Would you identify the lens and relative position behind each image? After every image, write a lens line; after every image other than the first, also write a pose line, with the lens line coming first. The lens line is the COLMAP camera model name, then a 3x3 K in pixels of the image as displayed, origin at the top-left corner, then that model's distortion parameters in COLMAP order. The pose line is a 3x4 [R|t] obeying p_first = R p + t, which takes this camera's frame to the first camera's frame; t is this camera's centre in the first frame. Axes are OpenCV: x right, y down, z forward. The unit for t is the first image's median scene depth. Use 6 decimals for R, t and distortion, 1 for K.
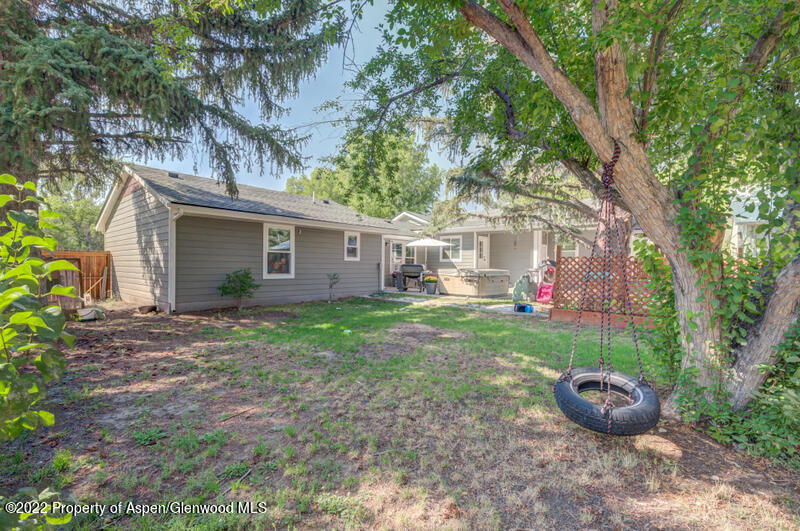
lens RADIAL K [[355.0, 0, 402.0], [0, 355.0, 266.3], [0, 0, 1]] dist [-0.000474, 0.002297]
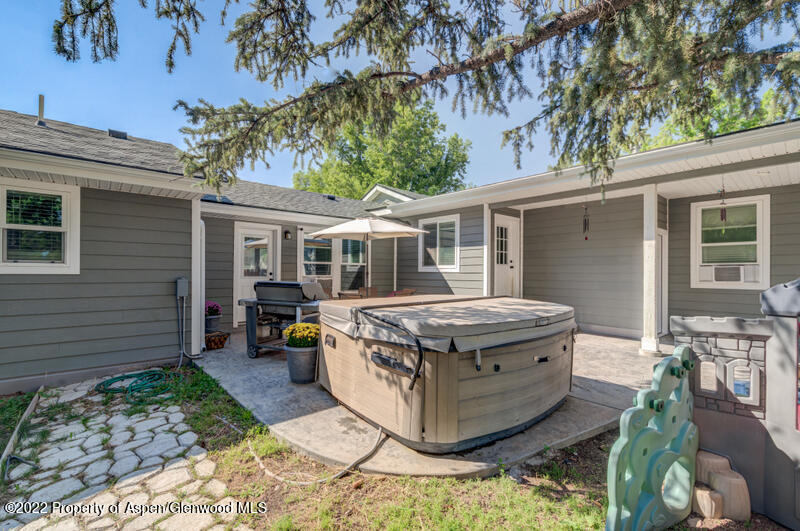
lens RADIAL K [[355.0, 0, 398.5], [0, 355.0, 269.8], [0, 0, 1]] dist [-0.000474, 0.002297]
pose [[0.989481, -0.004084, -0.144606, 0.160596], [0.002492, 0.999934, -0.011188, -0.010772], [0.144642, 0.010710, 0.989426, 0.545707]]
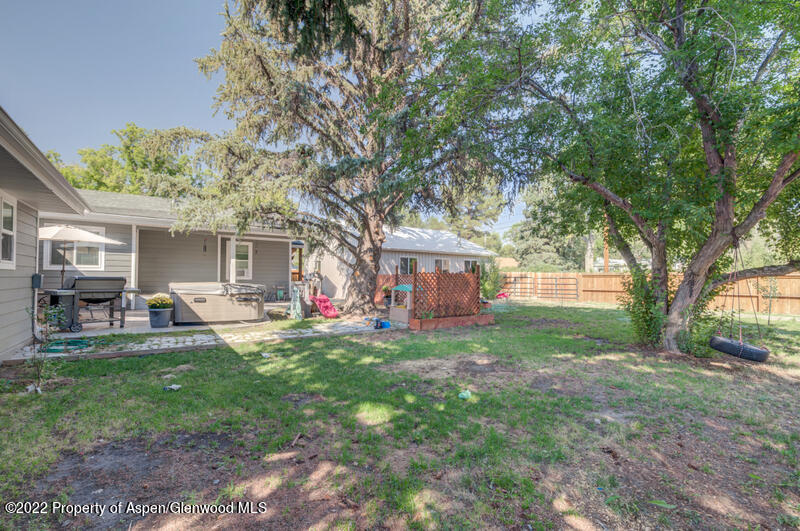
lens RADIAL K [[355.0, 0, 400.6], [0, 355.0, 269.1], [0, 0, 1]] dist [-0.000474, 0.002297]
pose [[0.246233, 0.016543, 0.969069, -0.296122], [-0.003043, 0.999863, -0.016295, -0.007078], [-0.969206, 0.001063, 0.246250, 0.365128]]
